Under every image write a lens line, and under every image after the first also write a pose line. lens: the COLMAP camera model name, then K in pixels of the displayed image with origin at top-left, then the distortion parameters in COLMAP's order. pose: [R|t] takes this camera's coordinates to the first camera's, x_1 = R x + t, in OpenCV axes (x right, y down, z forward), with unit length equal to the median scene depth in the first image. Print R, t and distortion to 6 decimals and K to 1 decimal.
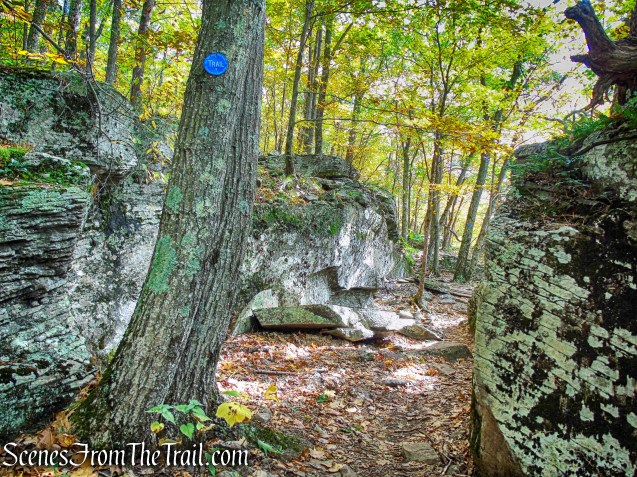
lens RADIAL K [[472.2, 0, 318.4], [0, 472.2, 239.1], [0, 0, 1]] dist [-0.036541, 0.001905]
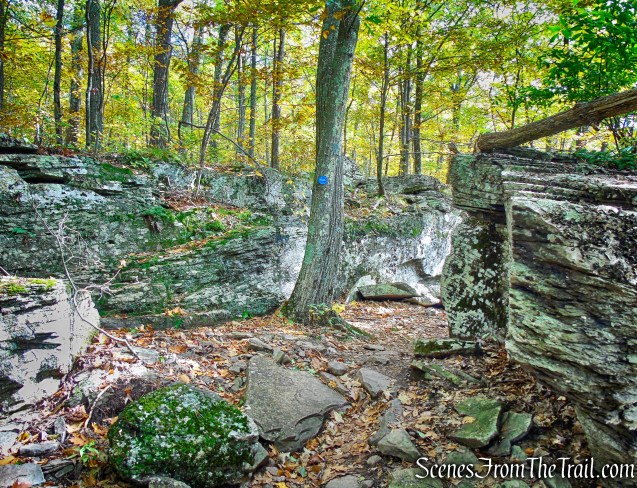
lens RADIAL K [[482.8, 0, 318.5], [0, 482.8, 244.2], [0, 0, 1]] dist [0.000894, 0.000080]
pose [[0.964823, -0.066607, -0.254321, 0.168341], [0.067048, 0.997726, -0.006945, 0.008015], [0.254205, -0.010351, 0.967095, -0.652070]]
